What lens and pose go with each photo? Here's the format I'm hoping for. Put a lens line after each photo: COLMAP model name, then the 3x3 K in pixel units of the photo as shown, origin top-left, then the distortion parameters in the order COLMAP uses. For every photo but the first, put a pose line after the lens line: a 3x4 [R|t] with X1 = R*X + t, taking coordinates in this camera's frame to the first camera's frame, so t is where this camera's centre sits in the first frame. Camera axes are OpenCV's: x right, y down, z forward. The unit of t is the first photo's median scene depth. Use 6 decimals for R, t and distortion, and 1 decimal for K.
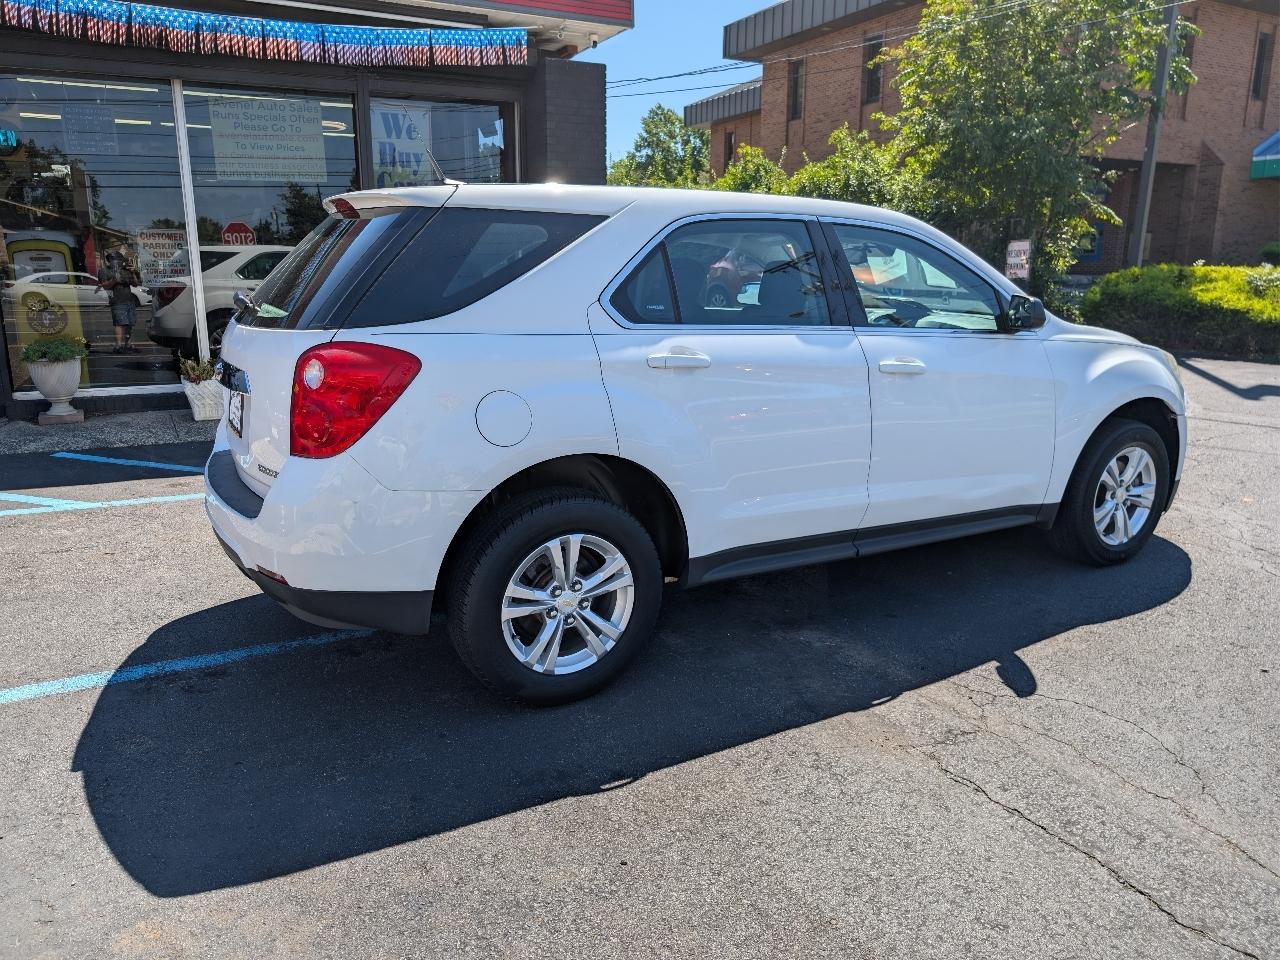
lens RADIAL K [[926.6, 0, 637.9], [0, 926.6, 453.0], [0, 0, 1]] dist [0.014031, -0.004034]
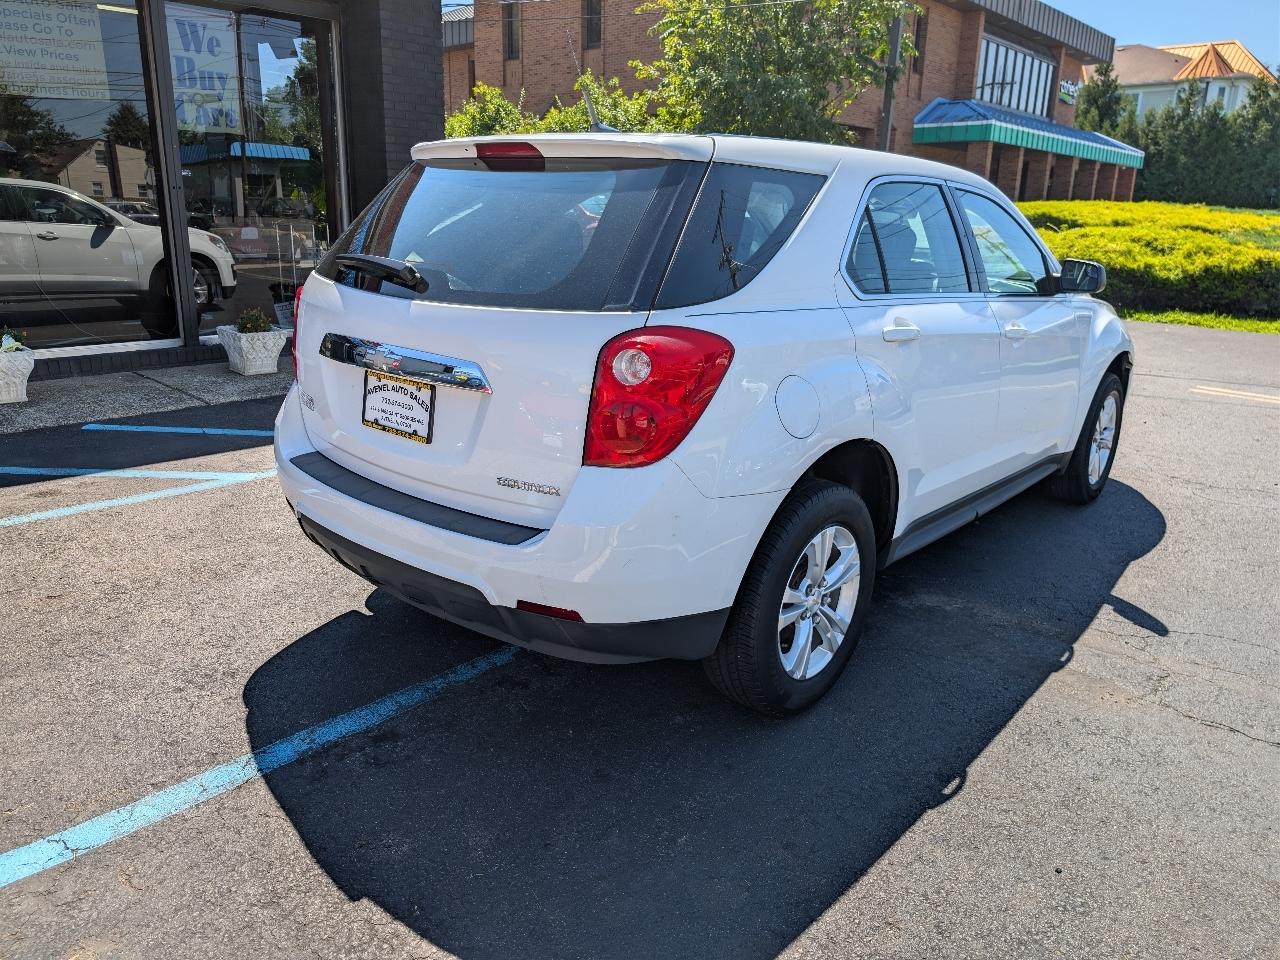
lens RADIAL K [[926.6, 0, 637.9], [0, 926.6, 453.0], [0, 0, 1]] dist [0.014031, -0.004034]
pose [[0.941527, -0.065857, 0.330438, -0.466728], [0.046822, 0.996770, 0.065247, -0.046420], [-0.333667, -0.045960, 0.941570, 0.170649]]
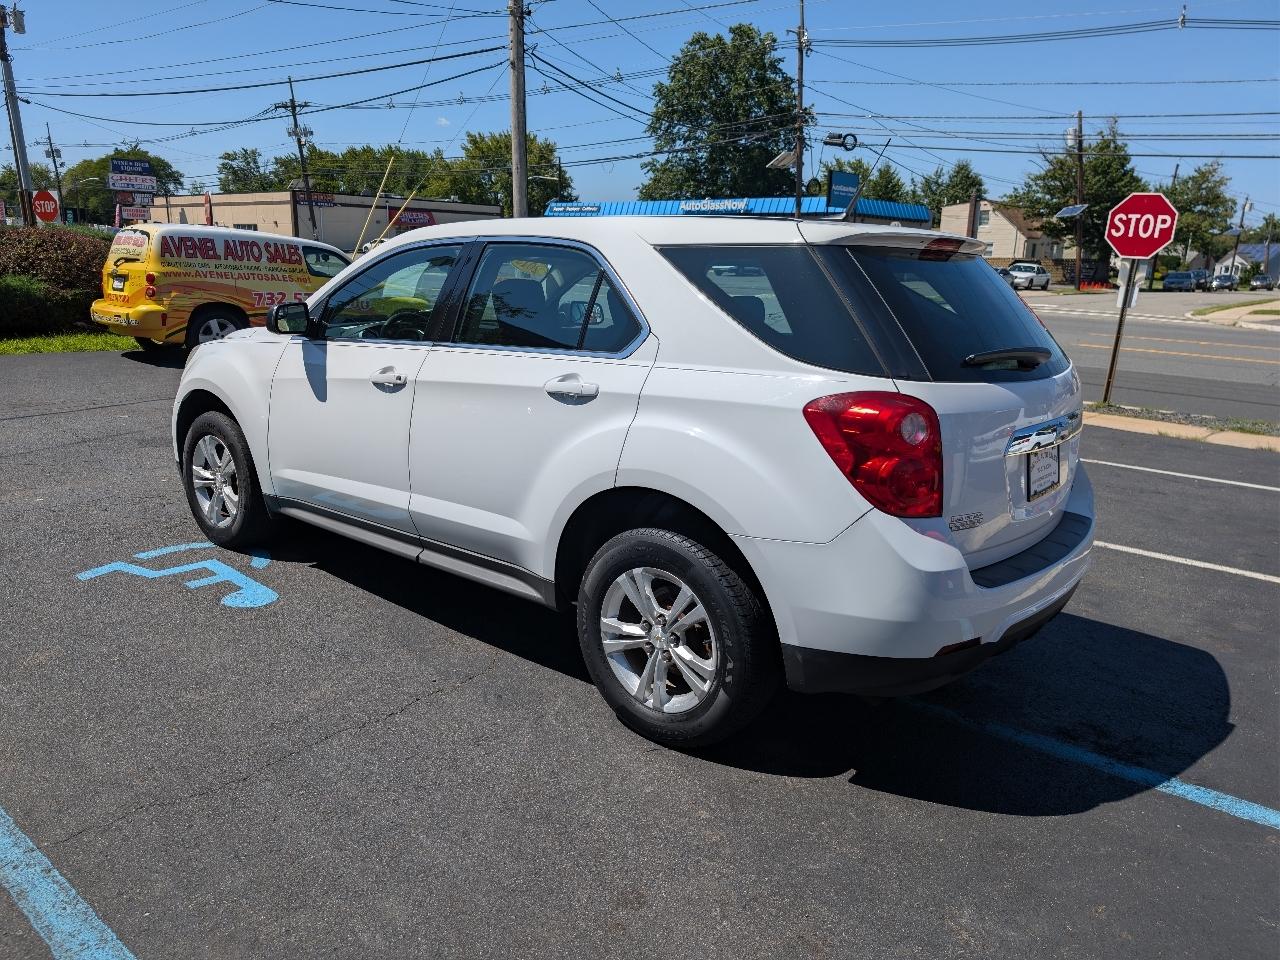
lens RADIAL K [[928.9, 0, 635.8], [0, 928.9, 462.4], [0, 0, 1]] dist [0.013911, -0.000787]
pose [[-0.347963, -0.215354, 0.912438, -1.044674], [0.162423, 0.944694, 0.284908, -0.353960], [-0.923331, 0.247339, -0.293740, 1.521806]]
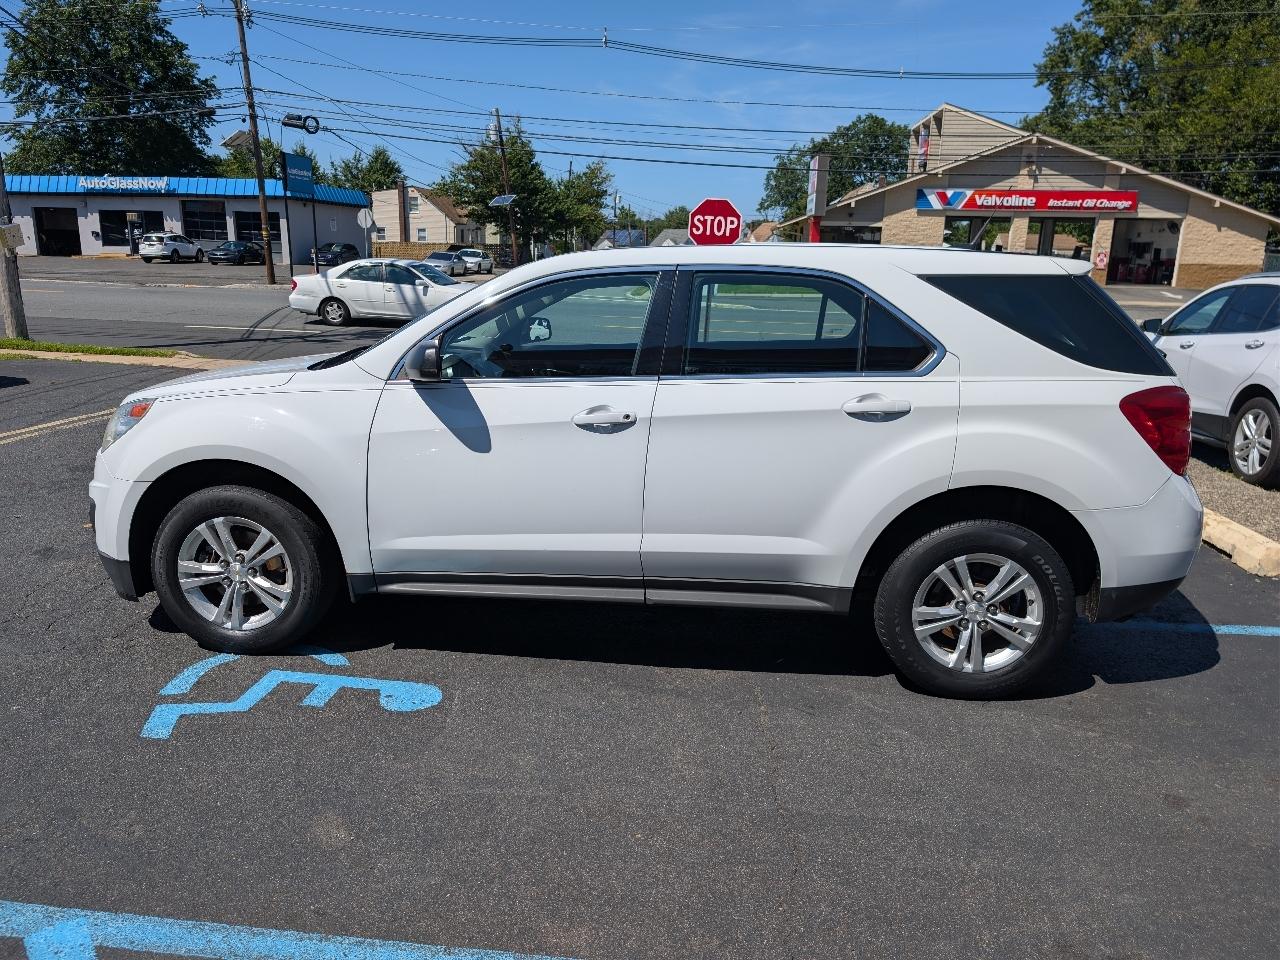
lens RADIAL K [[930.3, 0, 629.8], [0, 930.3, 465.6], [0, 0, 1]] dist [0.015325, -0.004493]
pose [[-0.819387, -0.145937, 0.554353, -0.535386], [0.094643, 0.919340, 0.381912, -0.519030], [-0.565374, 0.365399, -0.739483, 2.187960]]
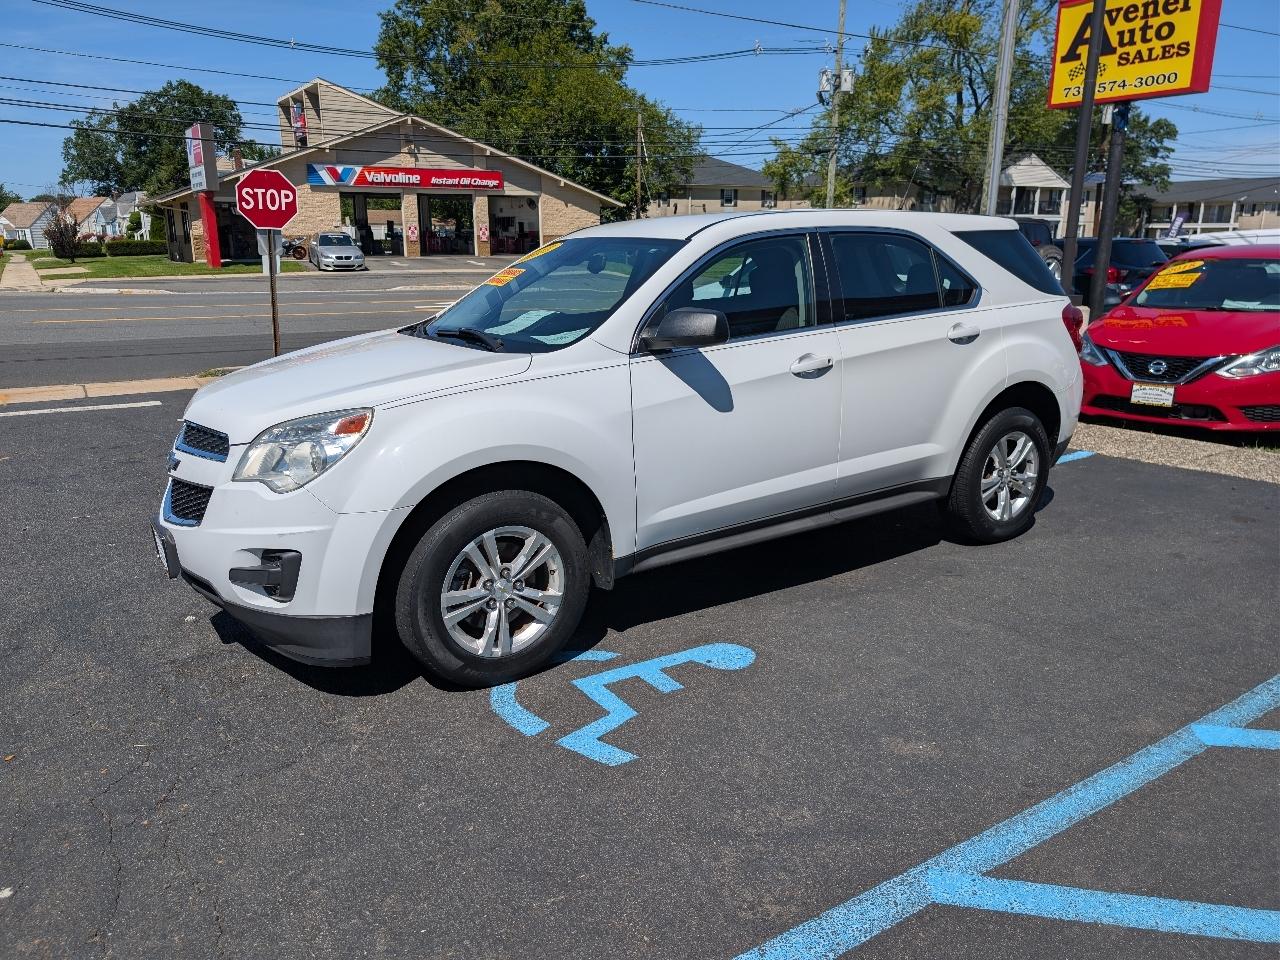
lens RADIAL K [[930.3, 0, 629.8], [0, 930.3, 465.6], [0, 0, 1]] dist [0.015325, -0.004493]
pose [[-0.997684, 0.017929, -0.065619, 0.338168], [-0.012135, 0.902254, 0.431034, -0.558839], [0.066933, 0.430832, -0.899947, 2.493040]]
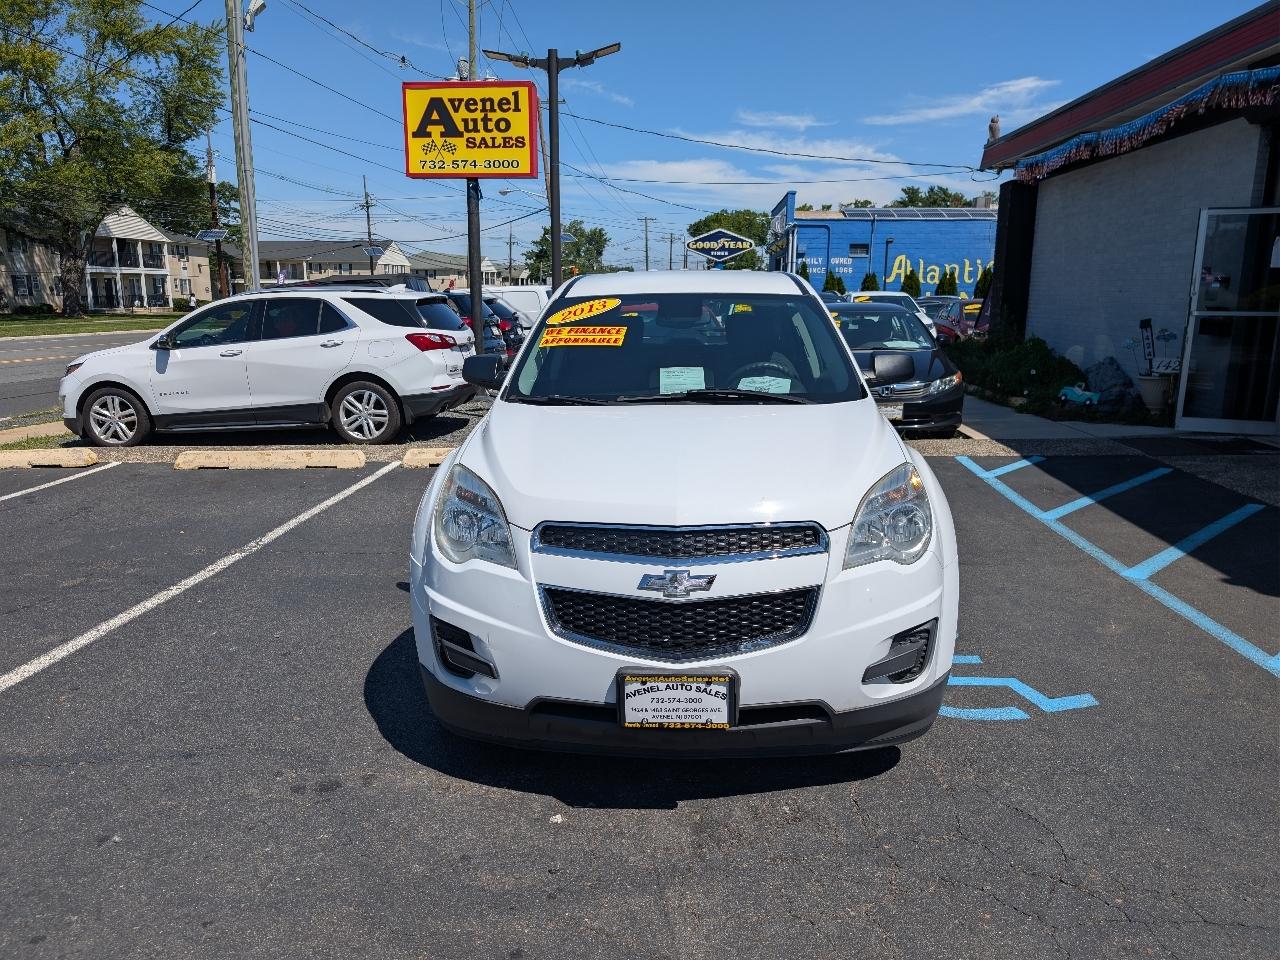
lens RADIAL K [[931.8, 0, 632.4], [0, 931.8, 476.5], [0, 0, 1]] dist [0.006539, 0.000822]
pose [[-0.550252, 0.162746, -0.818985, 1.374624], [-0.171875, 0.937743, 0.301823, -0.437008], [0.817118, 0.306842, -0.488023, 1.893224]]
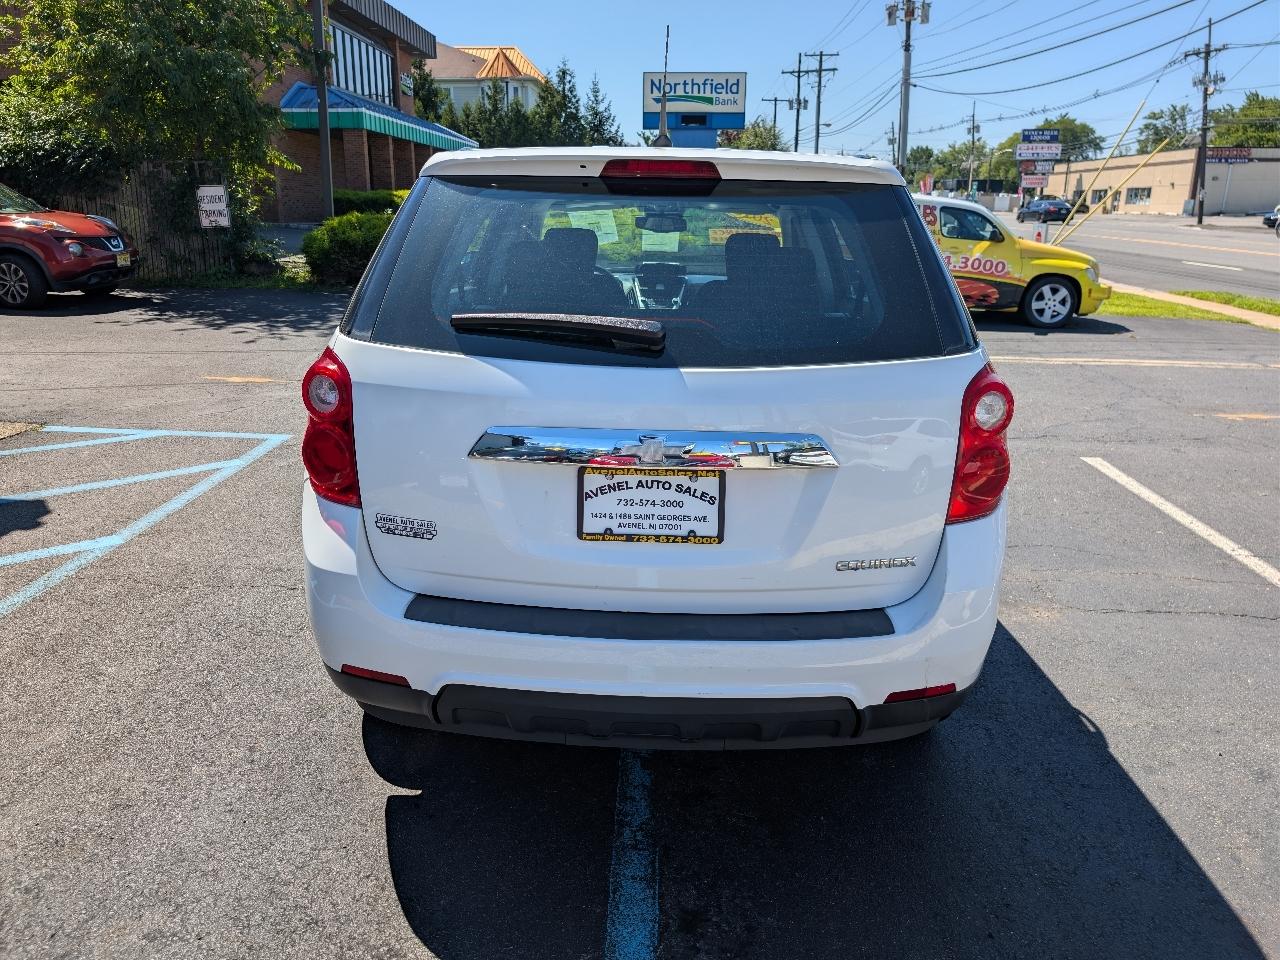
lens RADIAL K [[926.3, 0, 632.3], [0, 926.3, 463.6], [0, 0, 1]] dist [0.005780, 0.000532]
pose [[0.520262, -0.227671, 0.823100, -0.863887], [0.166347, 0.972365, 0.163815, -0.163410], [-0.837650, 0.051693, 0.543756, 0.631821]]
